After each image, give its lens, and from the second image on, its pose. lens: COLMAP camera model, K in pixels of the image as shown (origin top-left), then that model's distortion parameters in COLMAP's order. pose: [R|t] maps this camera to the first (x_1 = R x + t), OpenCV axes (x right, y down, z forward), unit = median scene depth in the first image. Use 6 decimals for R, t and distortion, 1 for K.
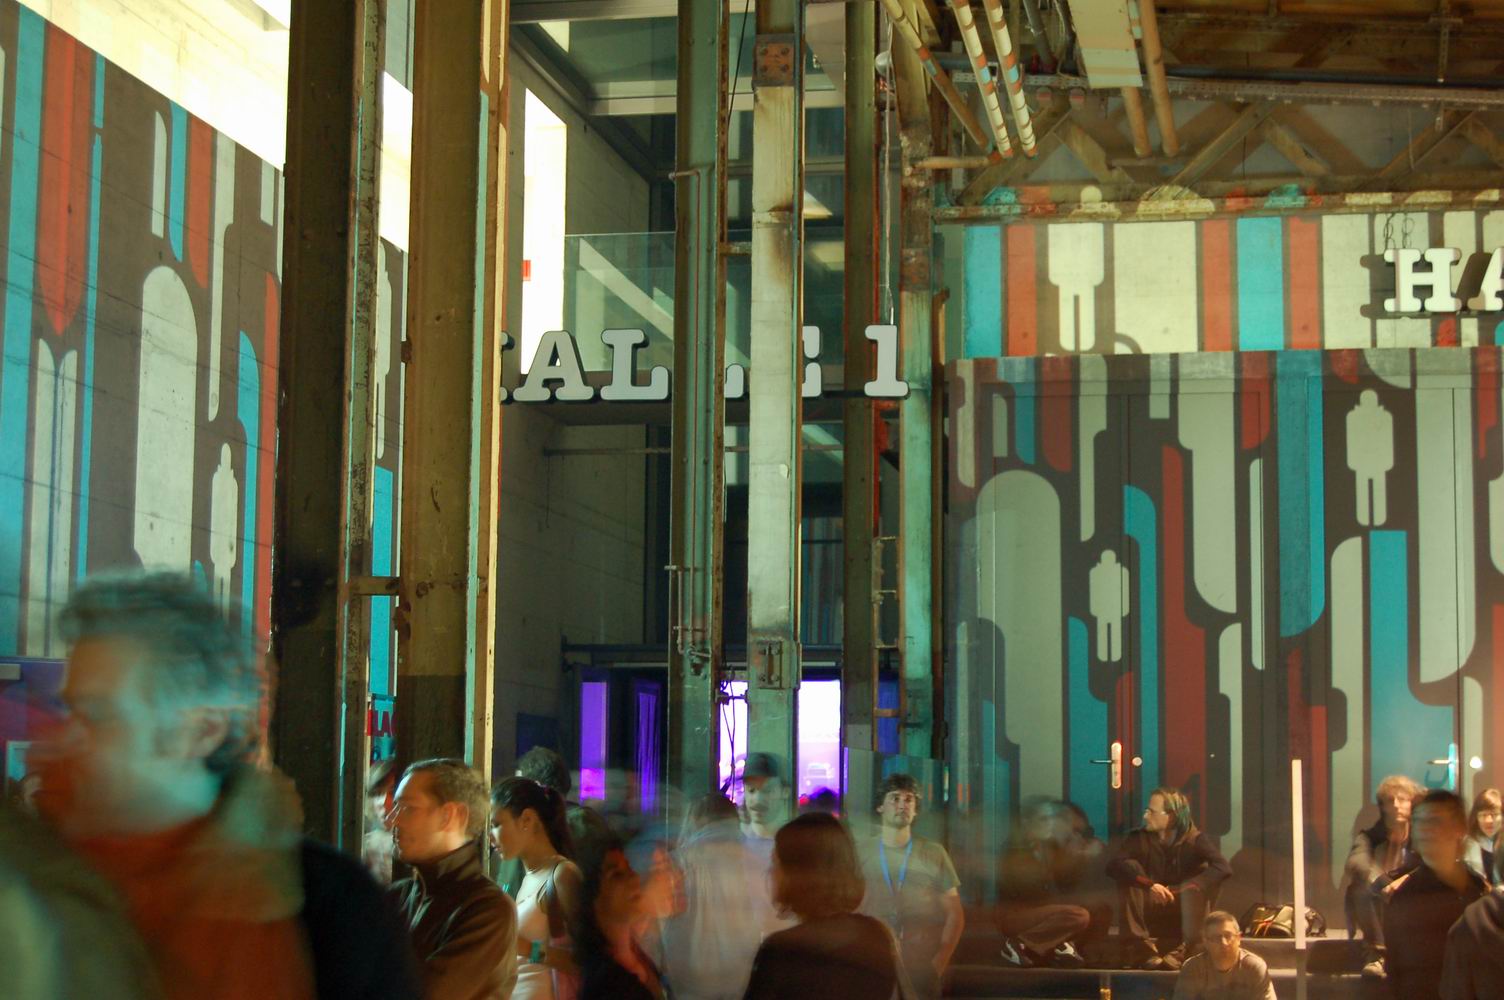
lens RADIAL K [[2725.2, 0, 761.9], [0, 2725.2, 499.1], [0, 0, 1]] dist [-0.038609, 0.000000]
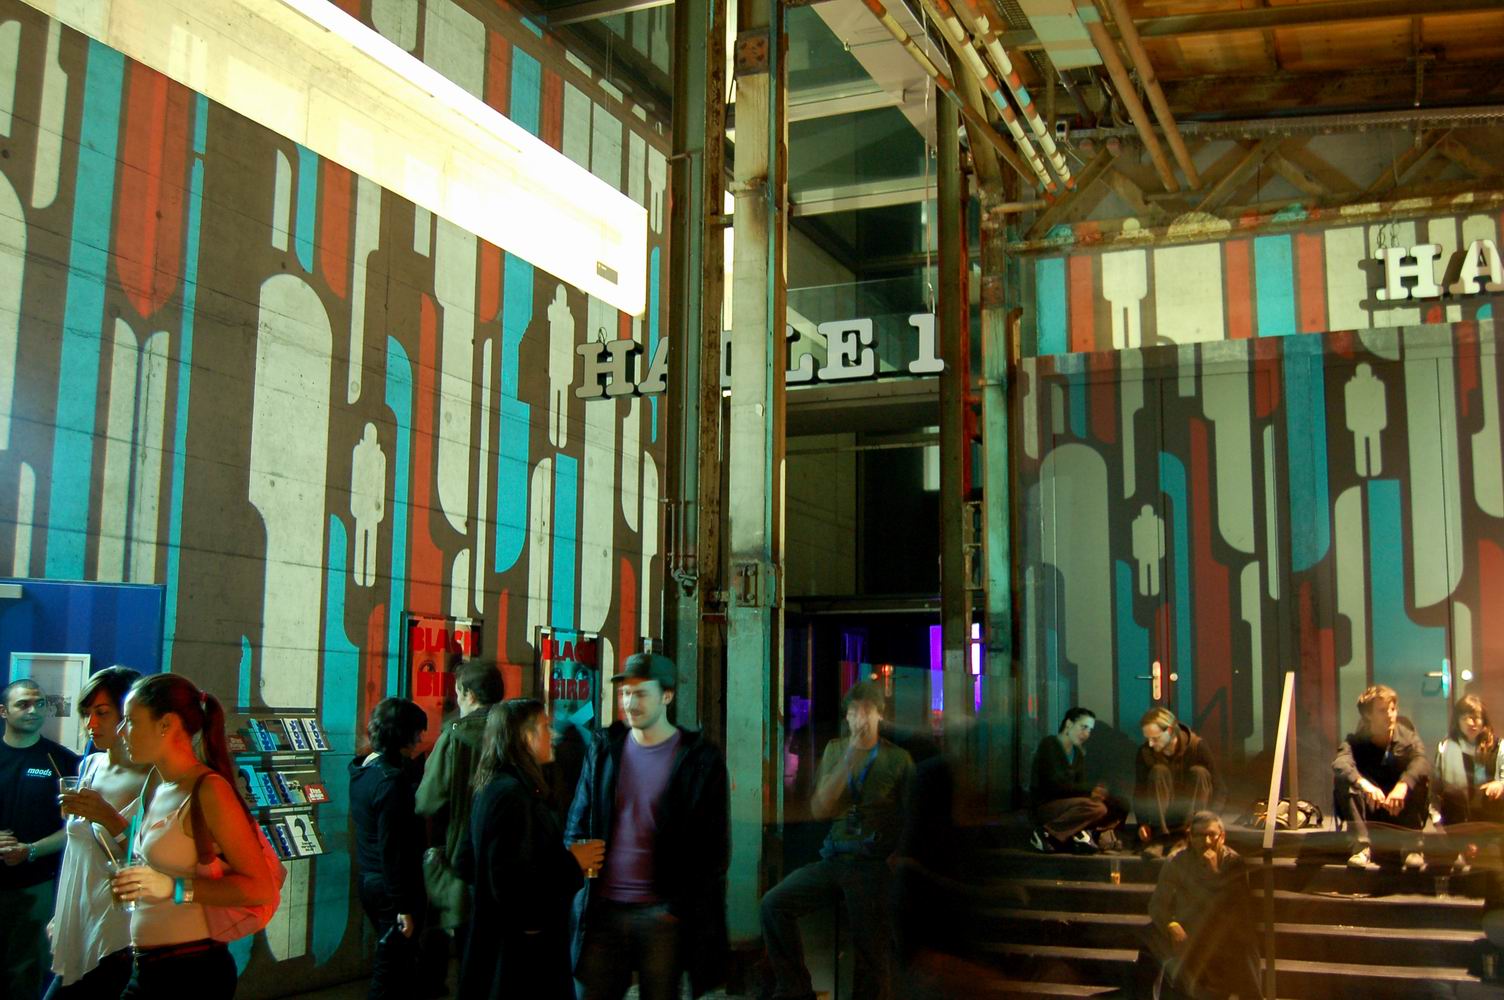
lens RADIAL K [[1538.1, 0, 748.7], [0, 1538.1, 512.9], [0, 0, 1]] dist [-0.063961, 0.000000]
pose [[0.975393, -0.028441, -0.218630, 0.103257], [0.024125, 0.999458, -0.022385, 0.033557], [0.219148, 0.016560, 0.975551, 0.288478]]
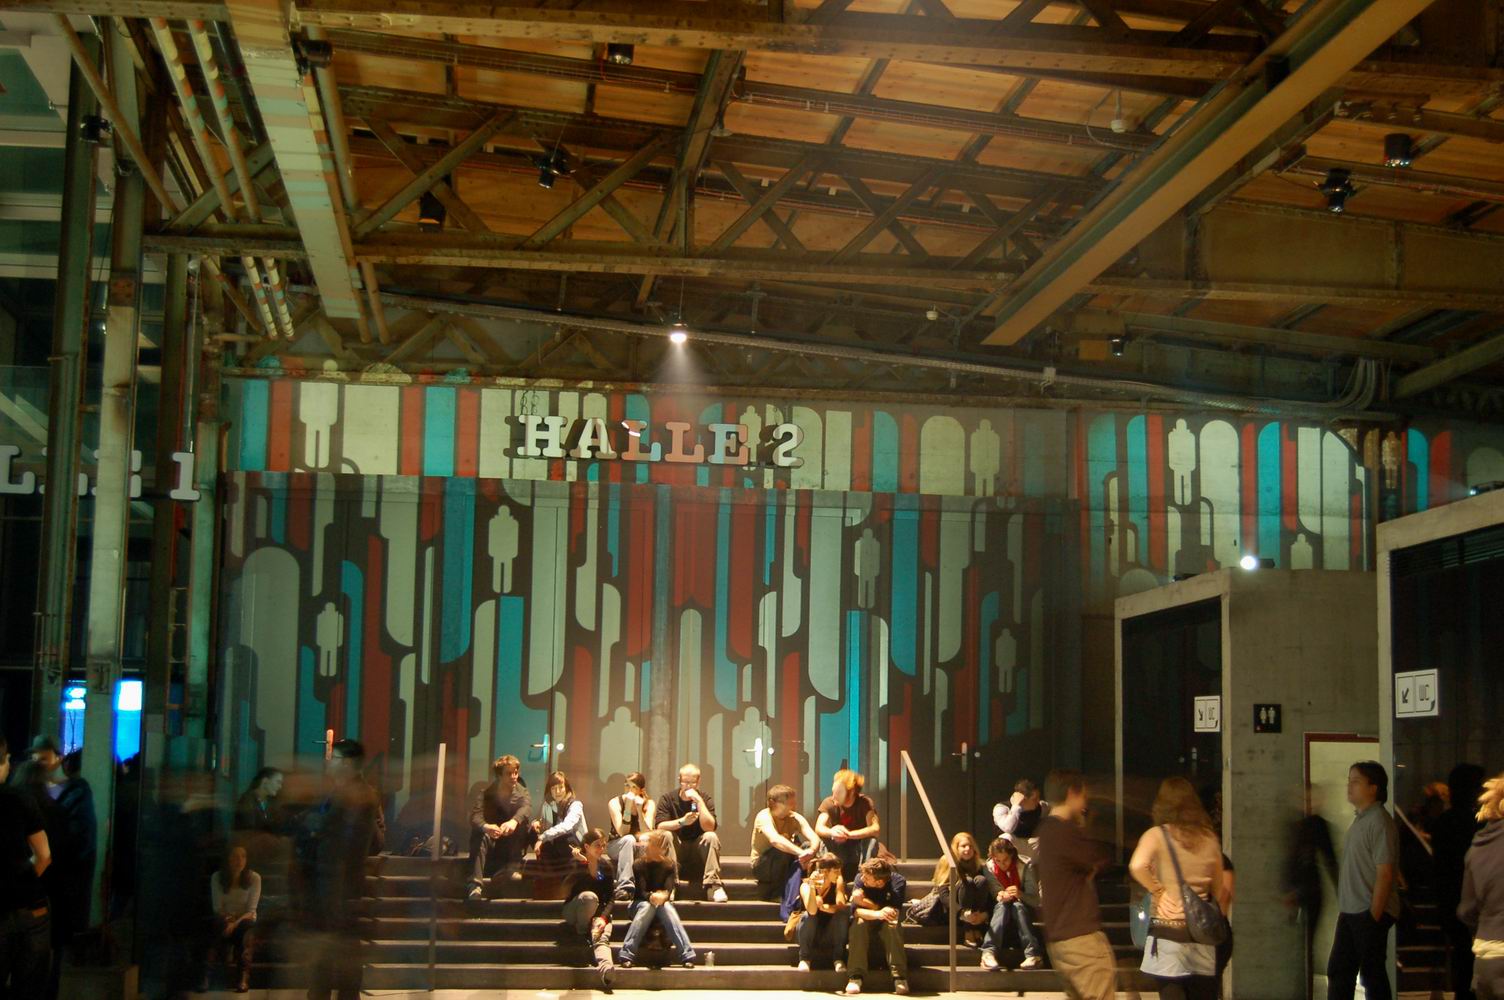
lens RADIAL K [[2115.2, 0, 764.0], [0, 2115.2, 513.1], [0, 0, 1]] dist [-0.046839, 0.000000]
pose [[0.949043, 0.045533, 0.311839, -0.012492], [-0.042649, 0.998961, -0.016066, -0.022506], [-0.312247, 0.001948, 0.949999, -0.192917]]
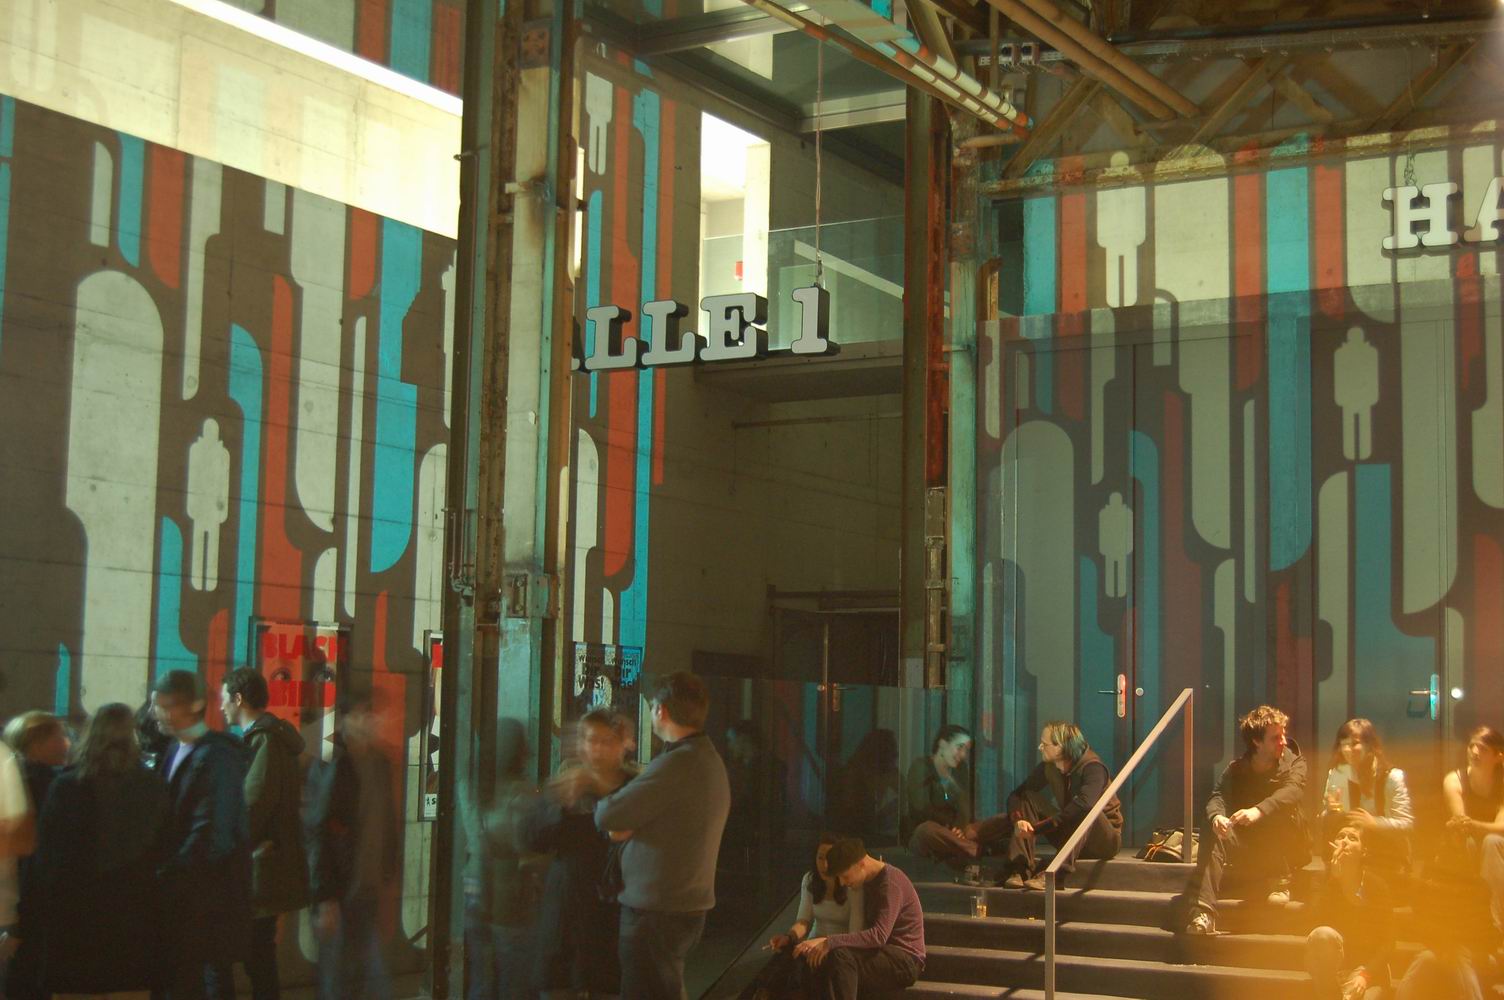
lens RADIAL K [[2193.5, 0, 756.8], [0, 2193.5, 507.8], [0, 0, 1]] dist [-0.044033, 0.000000]
pose [[0.936553, -0.027114, -0.349477, 0.294792], [0.028888, 0.999583, -0.000137, 0.020958], [0.349335, -0.009967, 0.936945, 0.154720]]
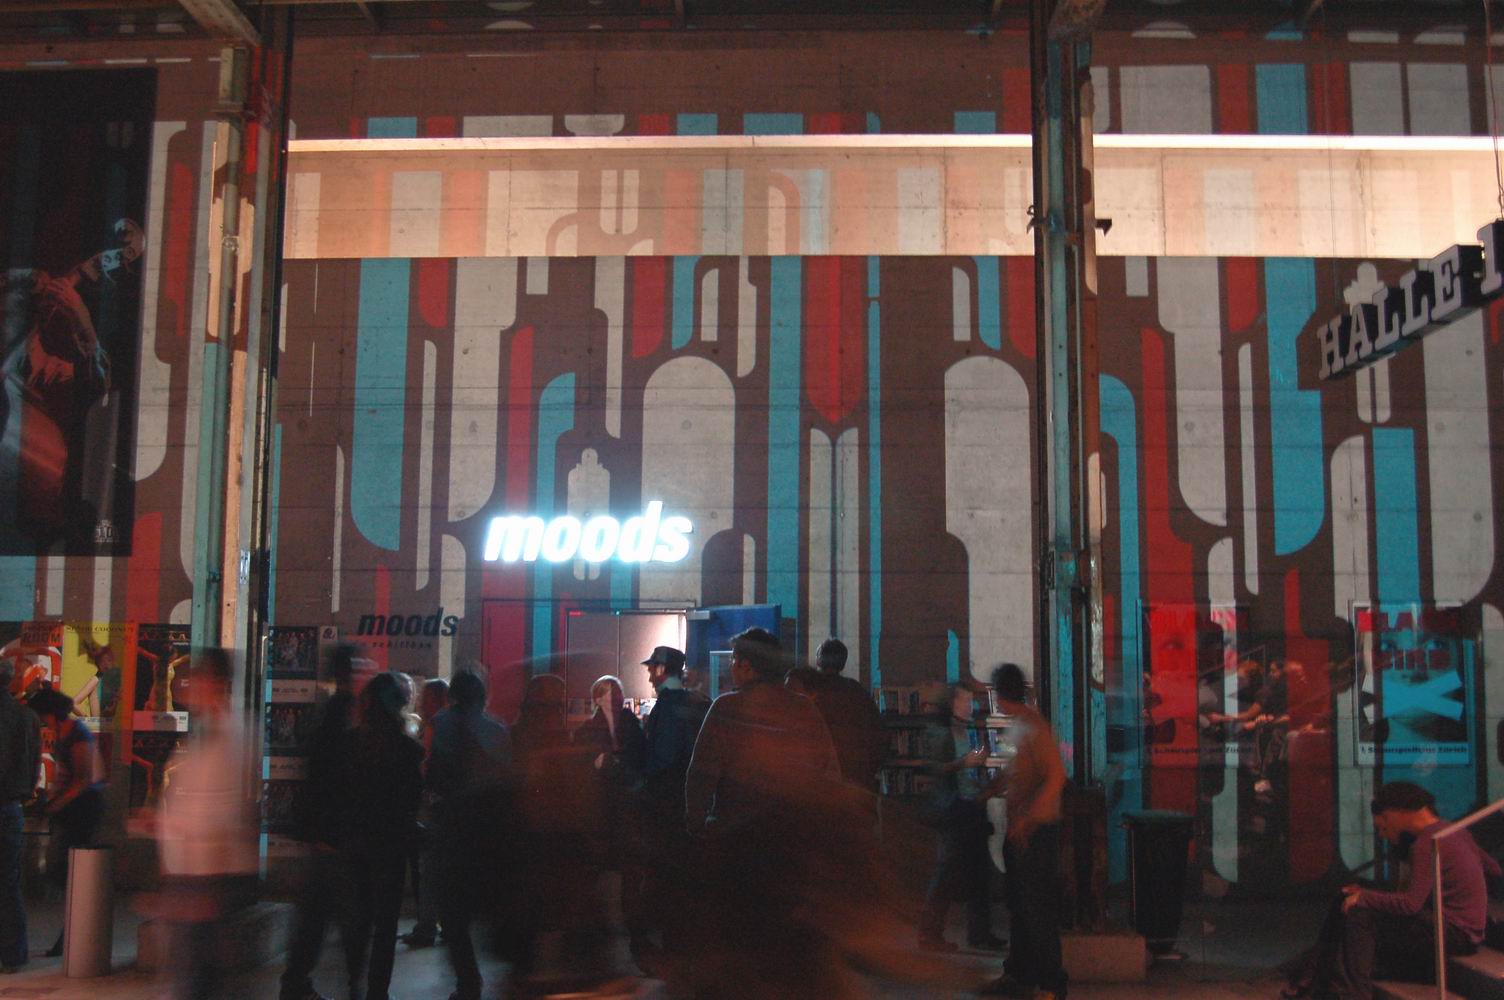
lens RADIAL K [[1499.7, 0, 750.2], [0, 1499.7, 514.0], [0, 0, 1]] dist [-0.068461, 0.000000]
pose [[0.152942, -0.119778, -0.980949, 0.493023], [0.108606, 0.988652, -0.103786, 0.067856], [0.982249, -0.090664, 0.164215, 0.552537]]
